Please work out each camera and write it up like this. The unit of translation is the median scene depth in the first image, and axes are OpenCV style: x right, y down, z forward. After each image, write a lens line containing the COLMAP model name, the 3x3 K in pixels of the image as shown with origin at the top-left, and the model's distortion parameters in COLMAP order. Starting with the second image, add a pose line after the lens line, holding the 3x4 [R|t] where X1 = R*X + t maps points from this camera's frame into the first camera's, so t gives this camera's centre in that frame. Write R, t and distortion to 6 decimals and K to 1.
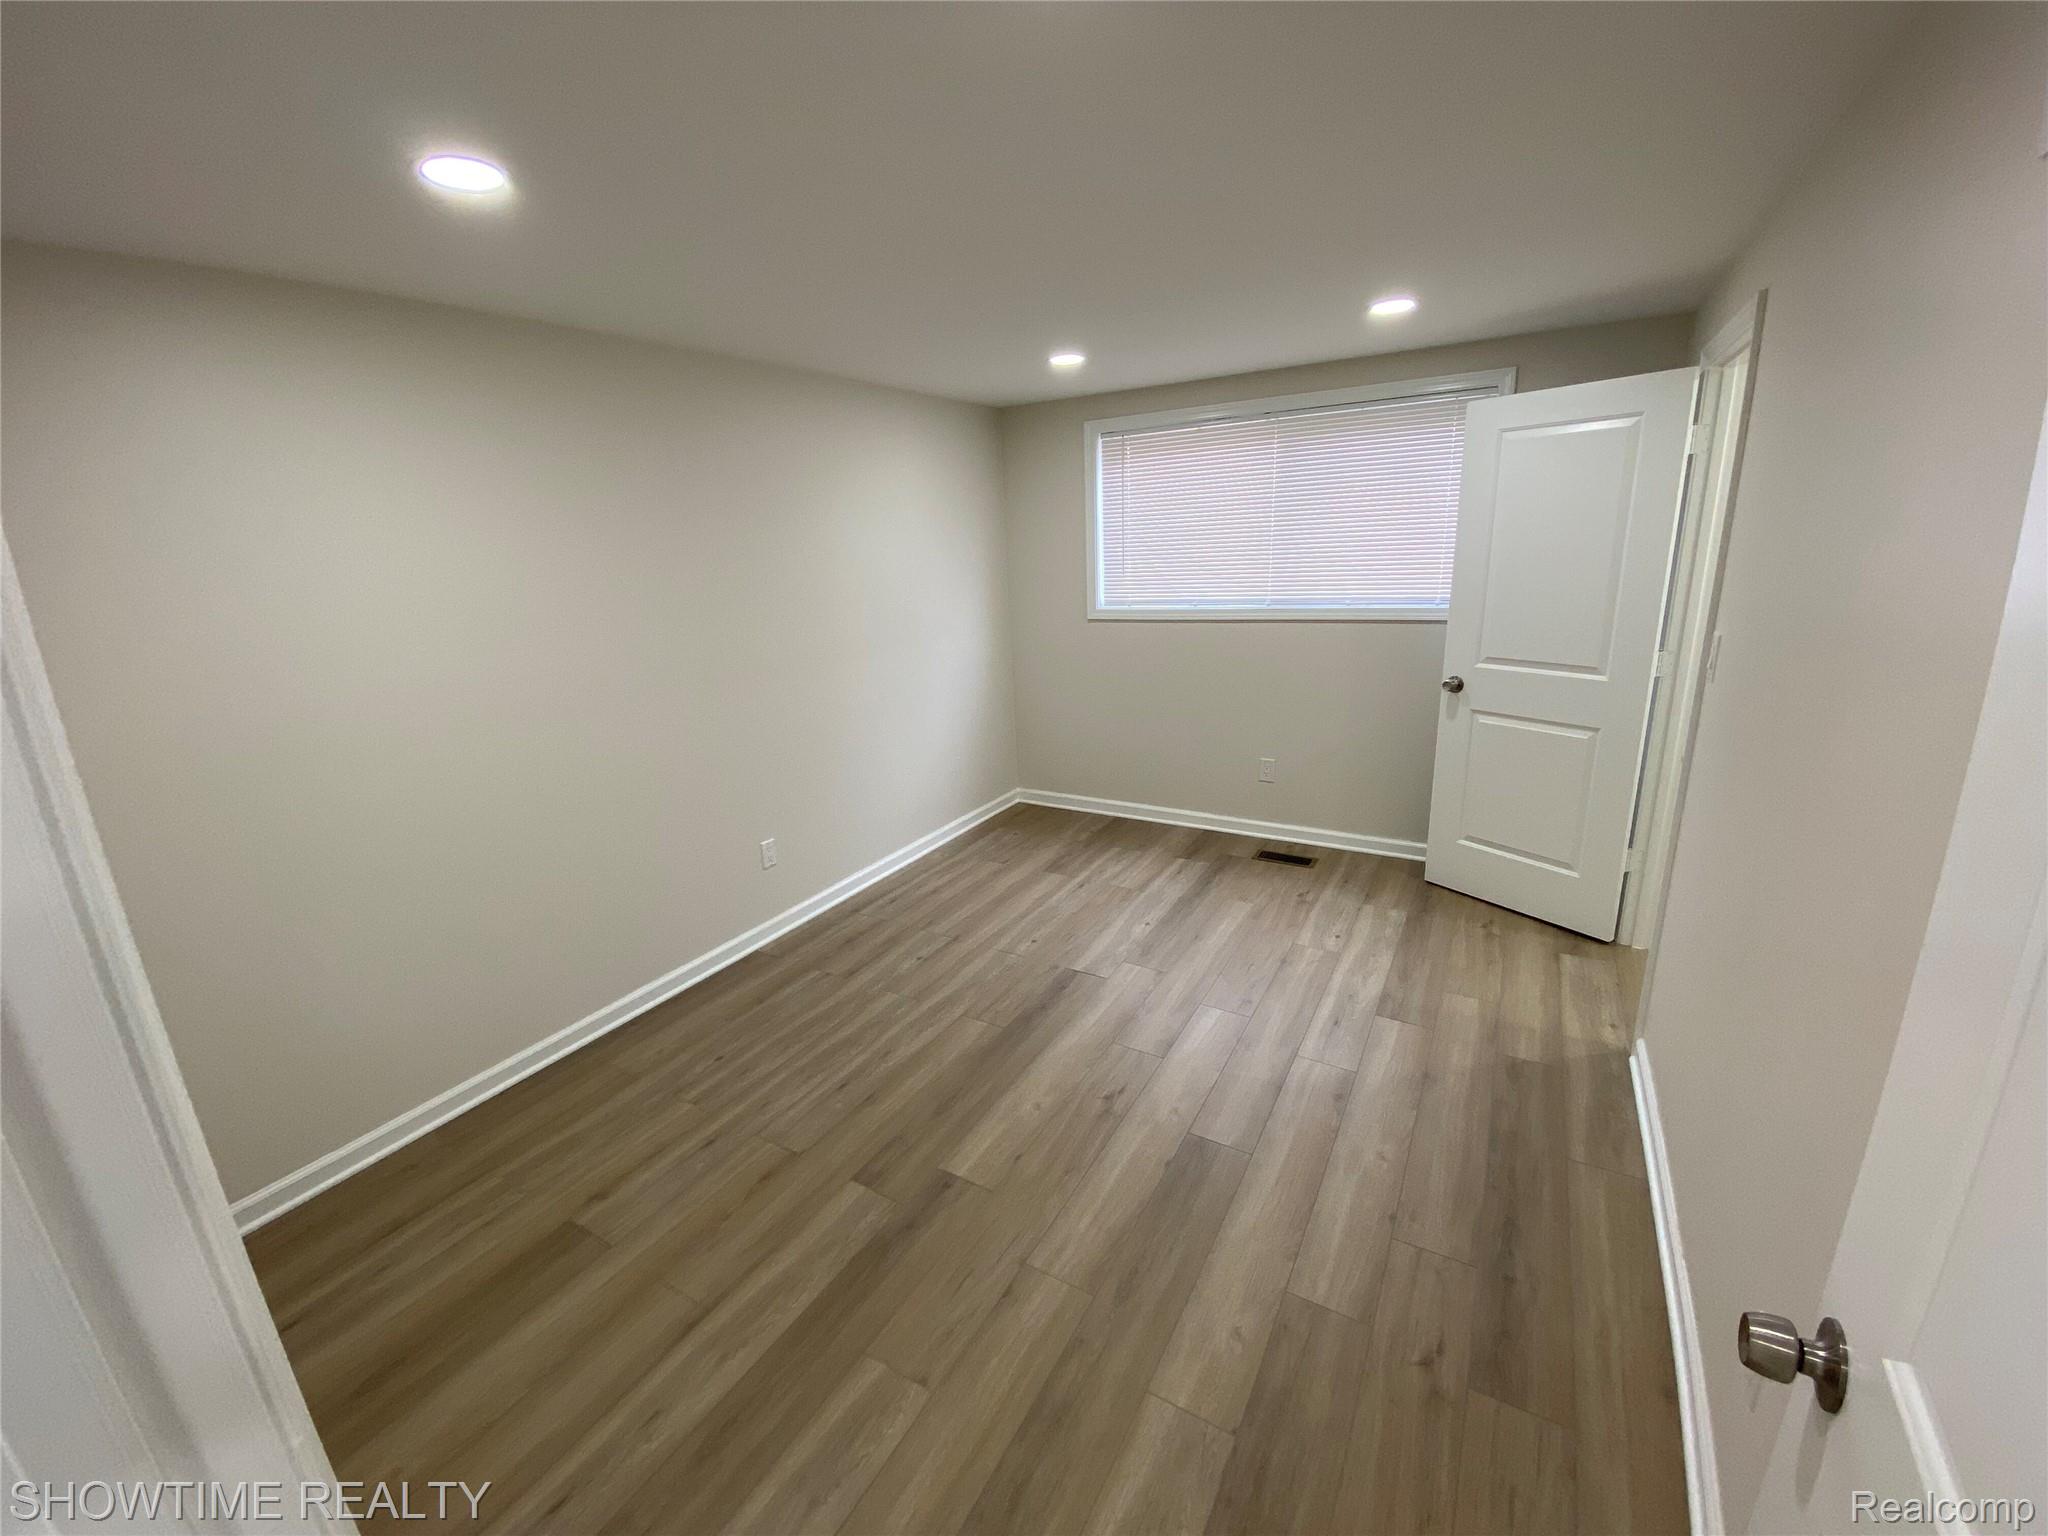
lens RADIAL K [[821.1, 0, 1021.6], [0, 821.1, 764.8], [0, 0, 1]] dist [0.032824, -0.021929]
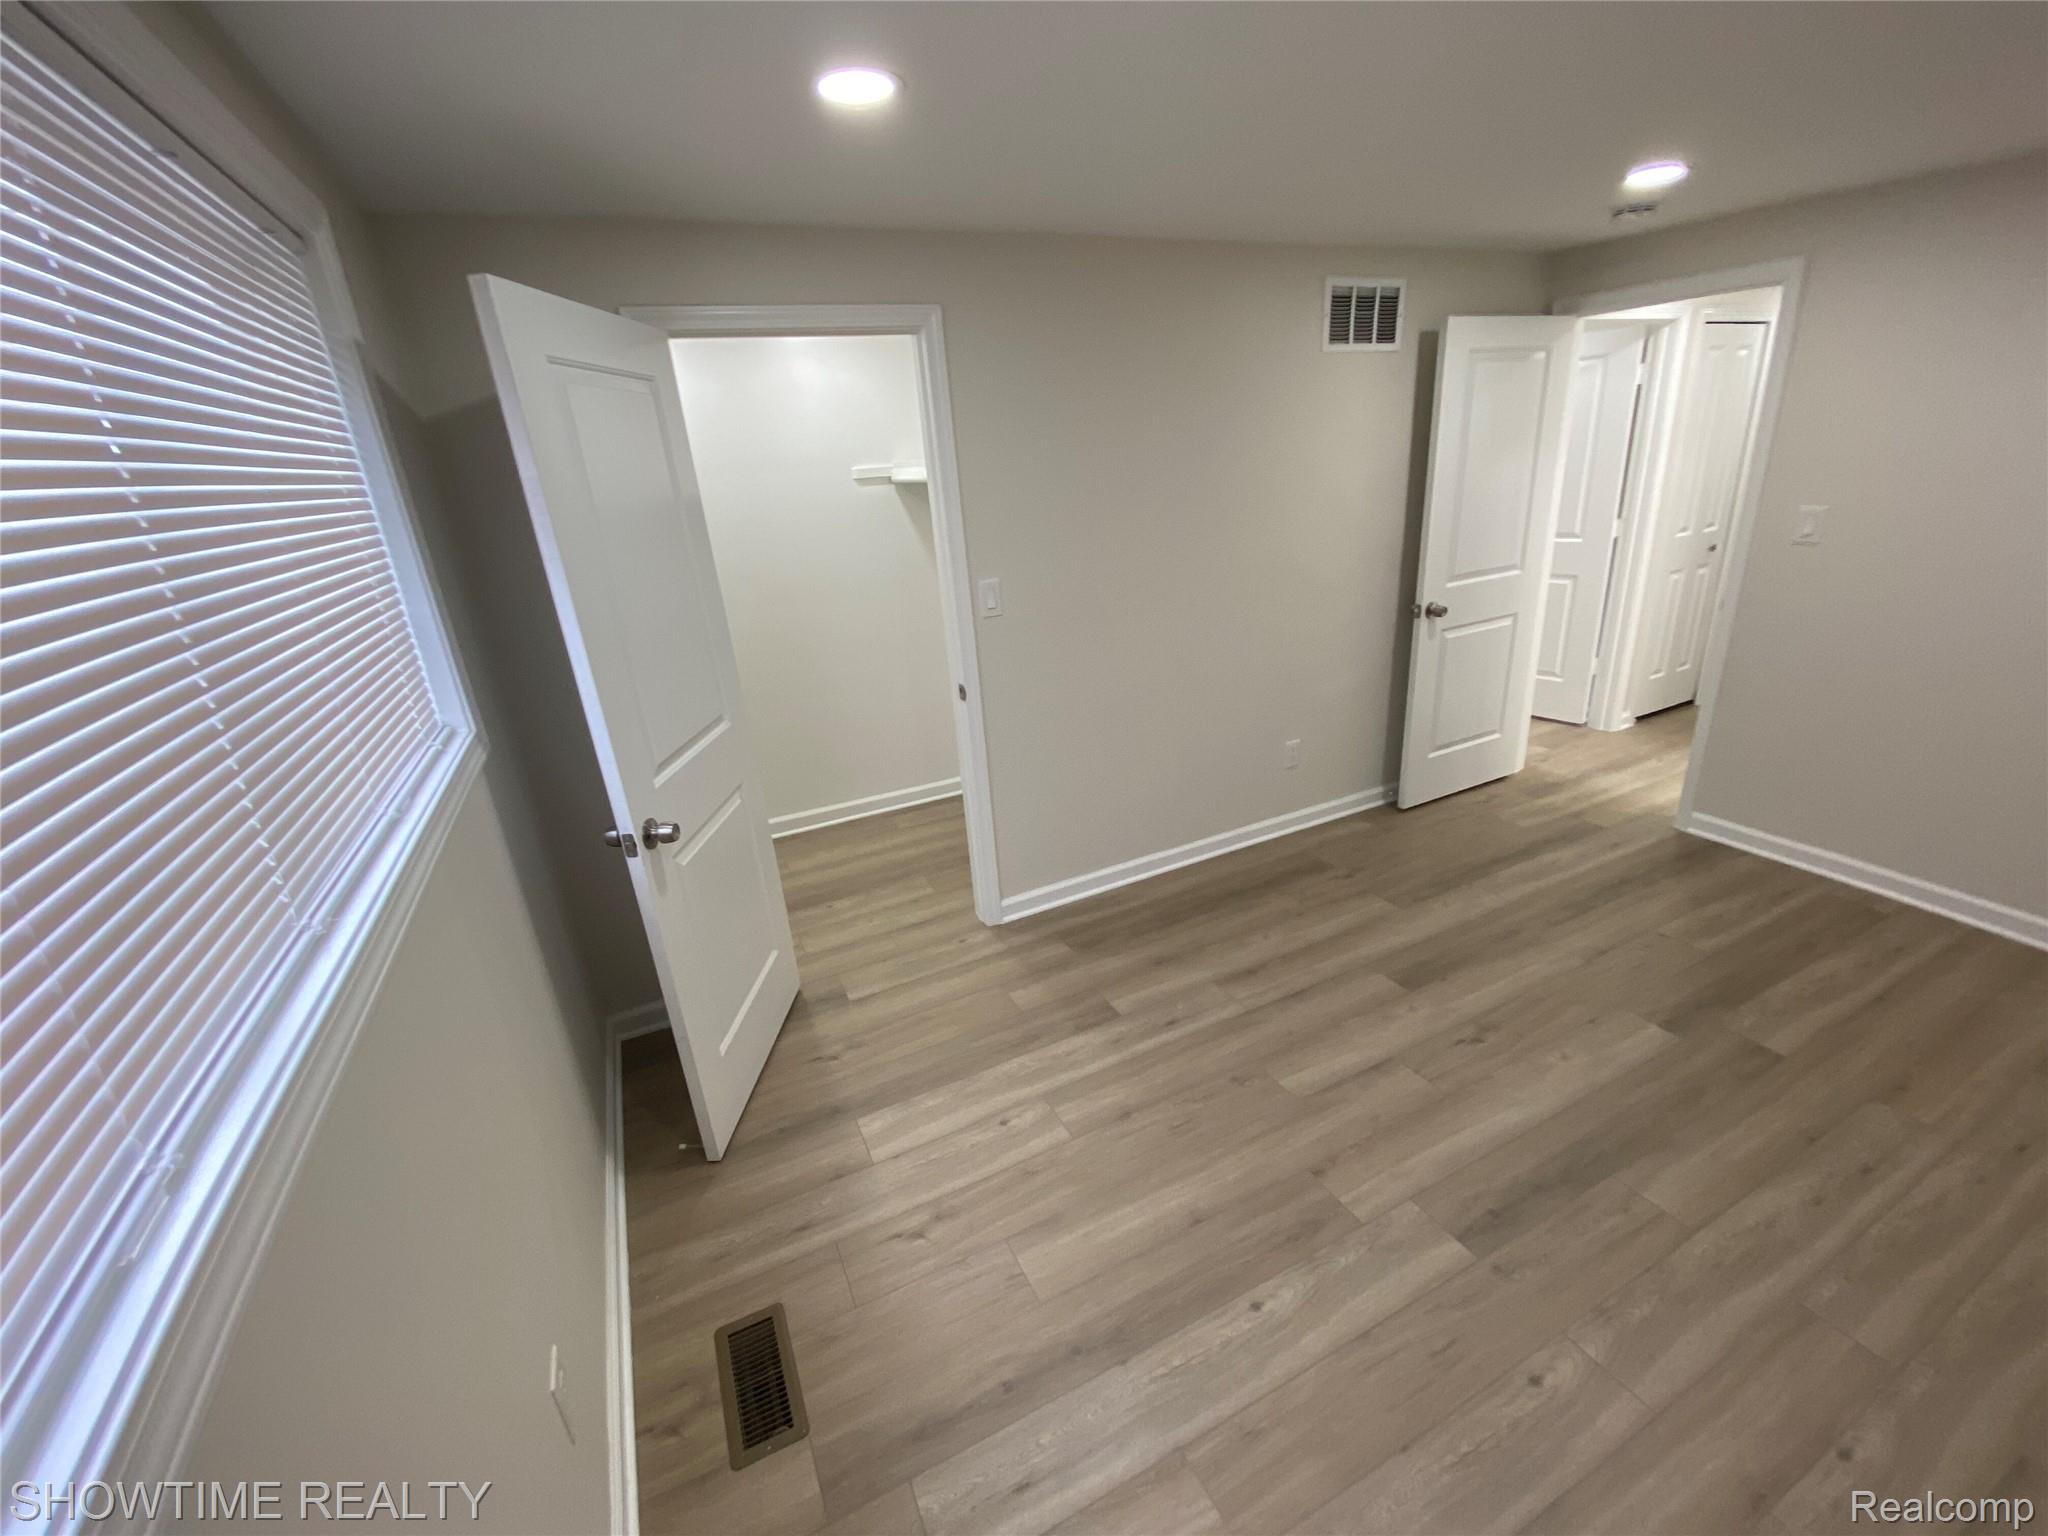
lens RADIAL K [[826.1, 0, 1016.1], [0, 826.1, 756.2], [0, 0, 1]] dist [0.012858, -0.016240]
pose [[-0.823717, -0.092464, 0.559411, 0.027988], [0.256788, 0.818797, 0.513451, -0.377358], [-0.505519, 0.566588, -0.650713, 1.267004]]
